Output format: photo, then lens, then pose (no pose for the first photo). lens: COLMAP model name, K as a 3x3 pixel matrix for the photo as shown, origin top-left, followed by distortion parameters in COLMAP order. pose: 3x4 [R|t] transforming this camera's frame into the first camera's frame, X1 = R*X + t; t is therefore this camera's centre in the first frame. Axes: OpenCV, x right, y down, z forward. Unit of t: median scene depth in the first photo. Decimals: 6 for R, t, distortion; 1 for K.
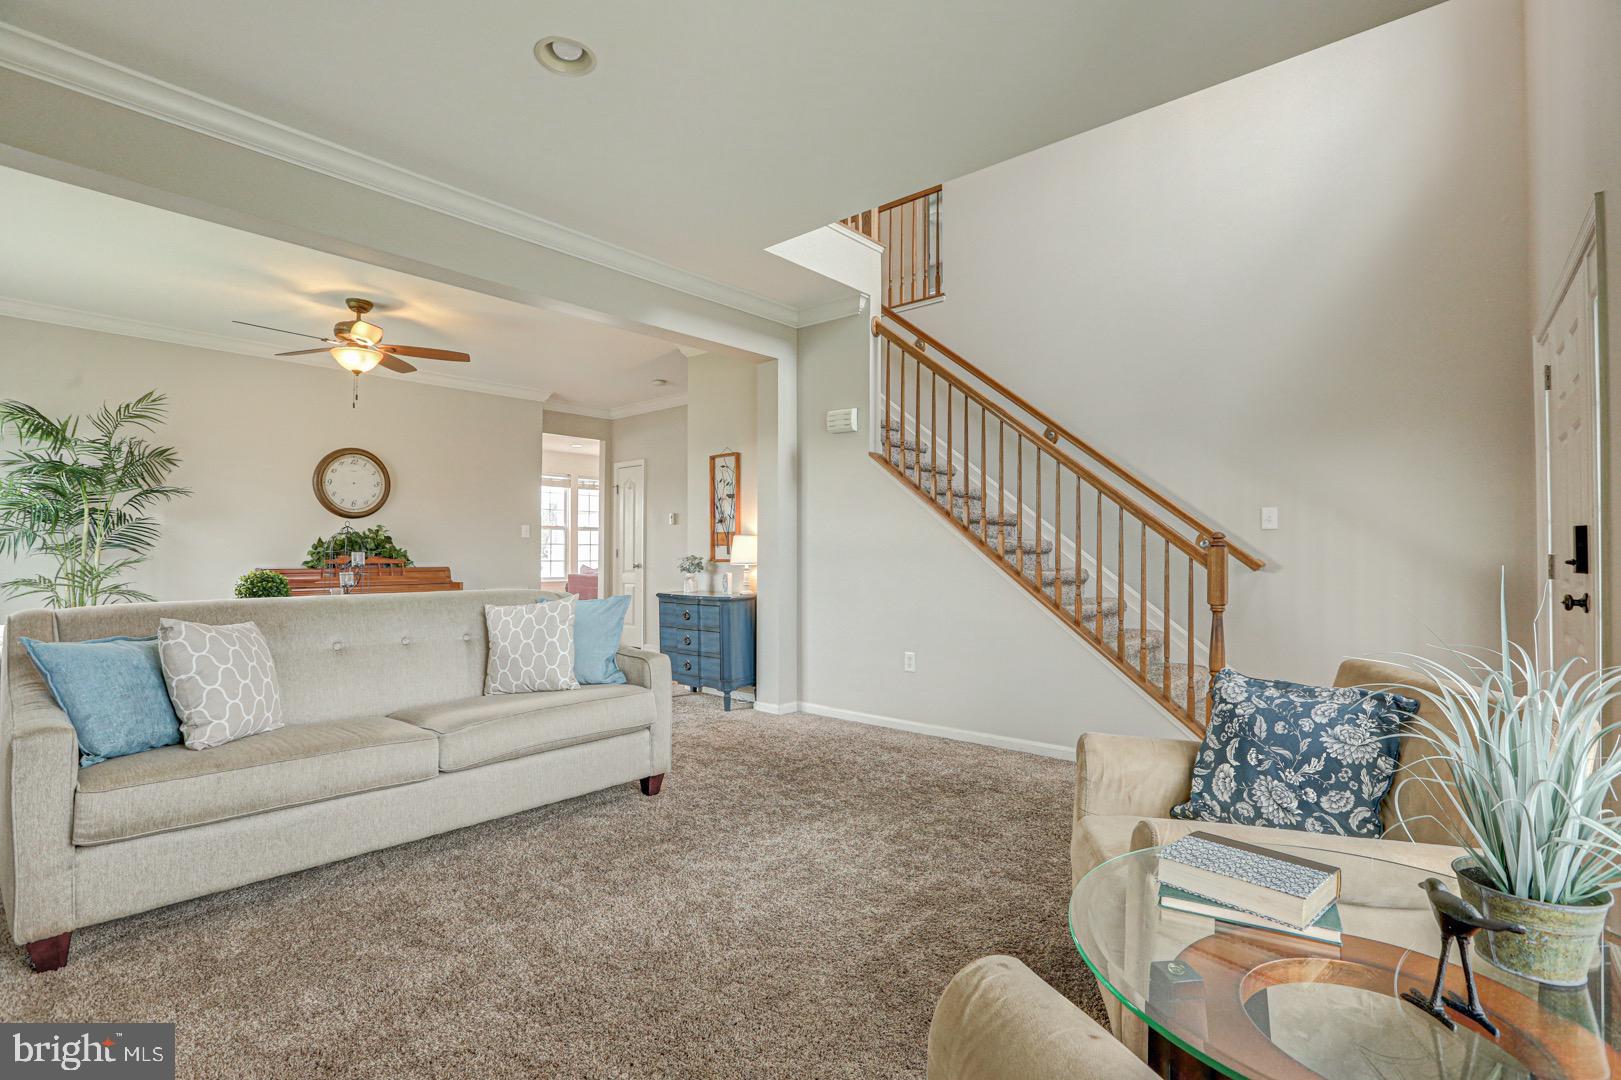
lens RADIAL K [[746.2, 0, 819.0], [0, 746.2, 544.8], [0, 0, 1]] dist [-0.043185, 0.011064]
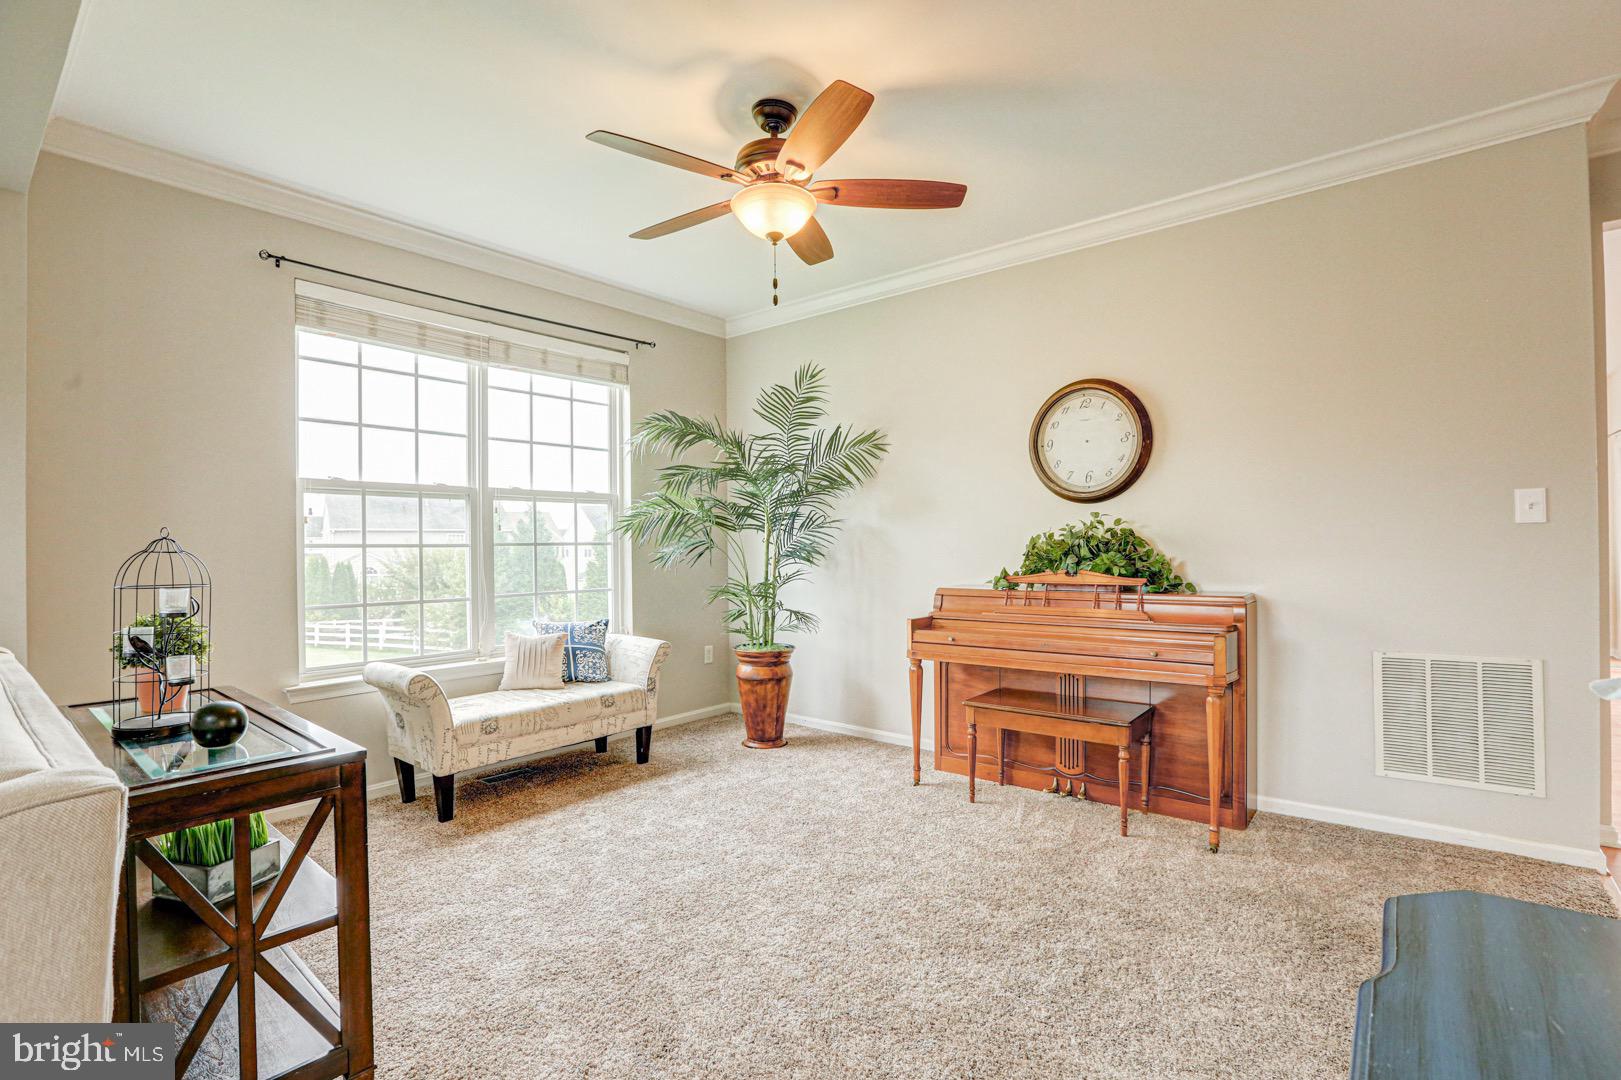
lens RADIAL K [[746.2, 0, 811.5], [0, 746.2, 538.6], [0, 0, 1]] dist [-0.043185, 0.011064]
pose [[0.036662, -0.014358, -0.999225, -0.078345], [0.015432, 0.999786, -0.013799, -0.004311], [0.999209, -0.014914, 0.036875, 0.944862]]
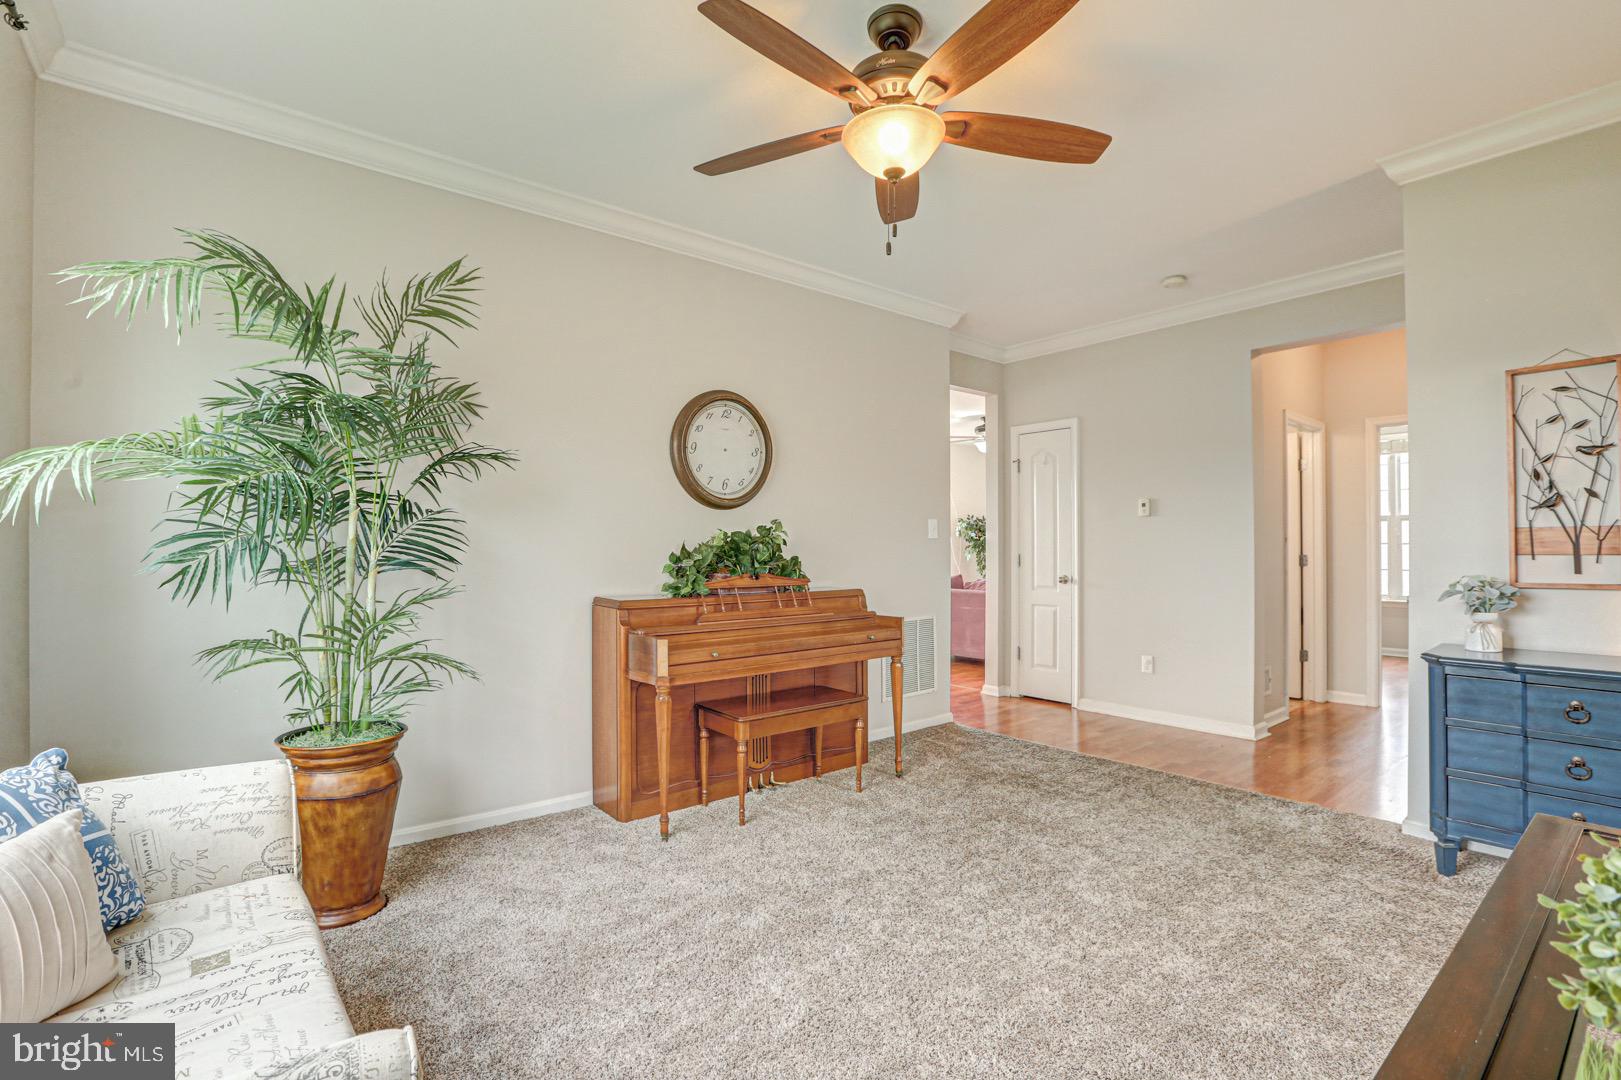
lens RADIAL K [[746.2, 0, 816.9], [0, 746.2, 546.2], [0, 0, 1]] dist [-0.043185, 0.011064]
pose [[0.986006, -0.005606, -0.166617, -0.569792], [0.006792, 0.999955, 0.006548, -0.012070], [0.166573, -0.007589, 0.986000, 0.513696]]
